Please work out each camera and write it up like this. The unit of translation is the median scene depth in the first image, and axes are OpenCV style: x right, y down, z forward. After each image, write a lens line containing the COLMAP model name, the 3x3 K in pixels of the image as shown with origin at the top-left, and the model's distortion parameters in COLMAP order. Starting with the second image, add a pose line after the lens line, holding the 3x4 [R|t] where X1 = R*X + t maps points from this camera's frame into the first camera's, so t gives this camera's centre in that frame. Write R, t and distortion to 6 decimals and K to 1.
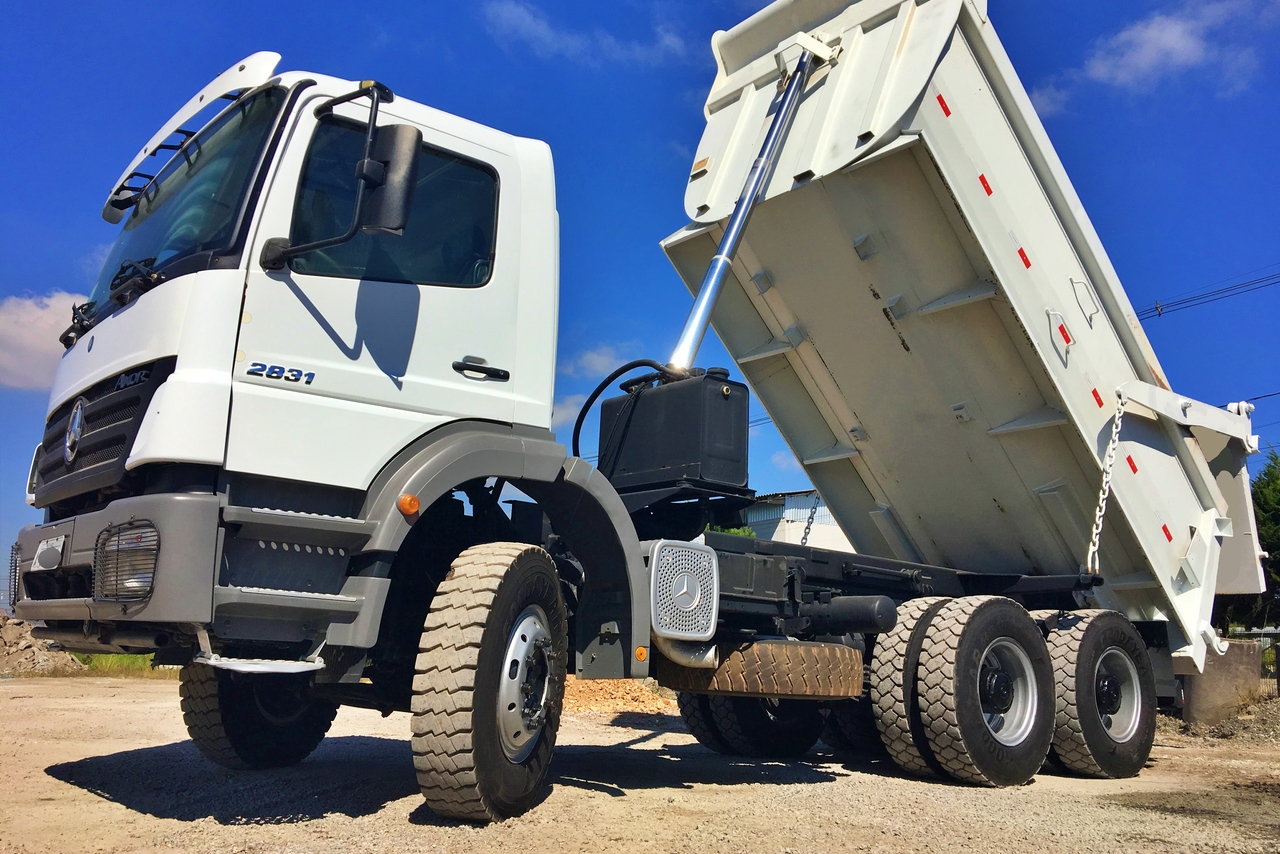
lens RADIAL K [[1097.3, 0, 656.0], [0, 1097.3, 429.0], [0, 0, 1]] dist [0.193085, -0.473285]
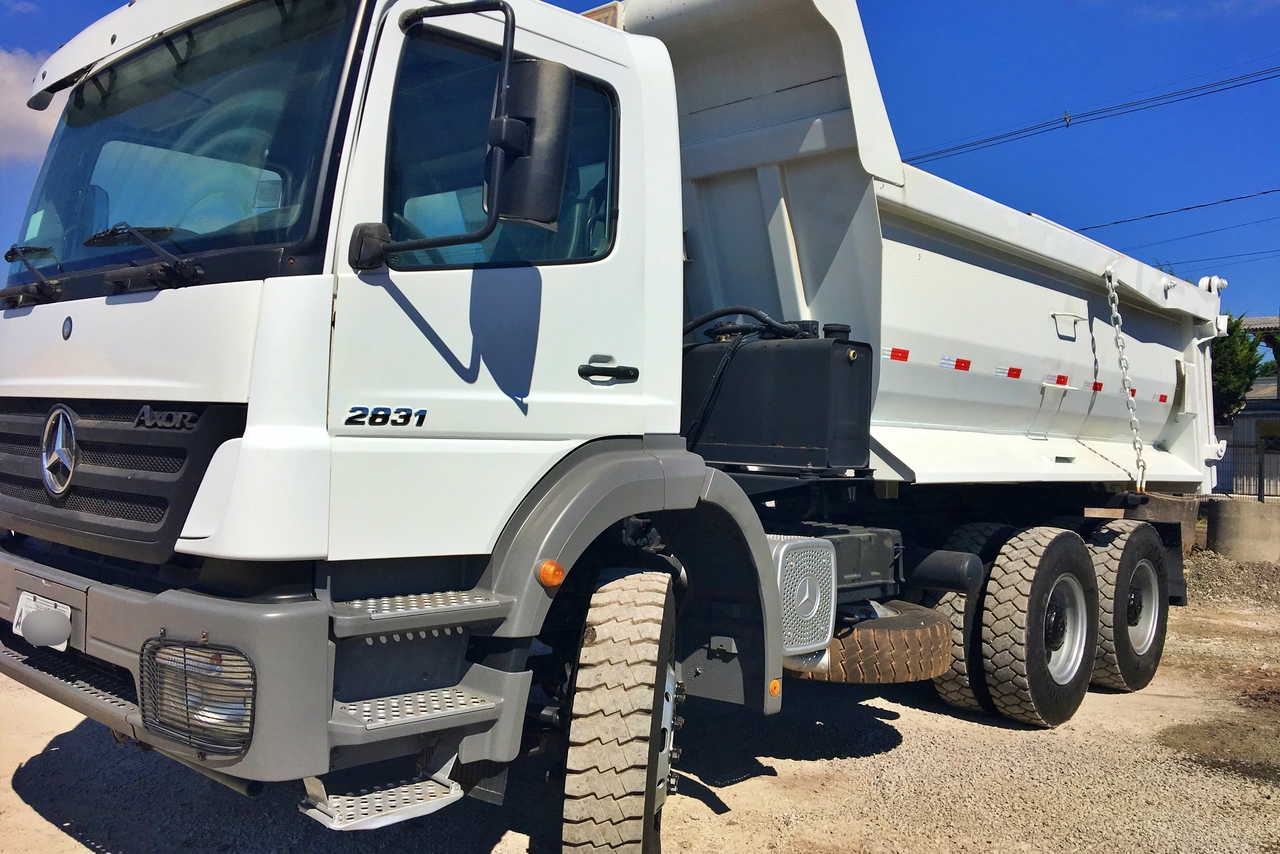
lens RADIAL K [[1066.7, 0, 640.0], [0, 1066.7, 427.0], [0, 0, 1]] dist [0.178140, -0.414905]
pose [[0.992673, -0.004123, 0.120757, -0.239436], [-0.021057, 0.978221, 0.206496, -0.179957], [-0.118979, -0.207526, 0.970967, 0.273118]]
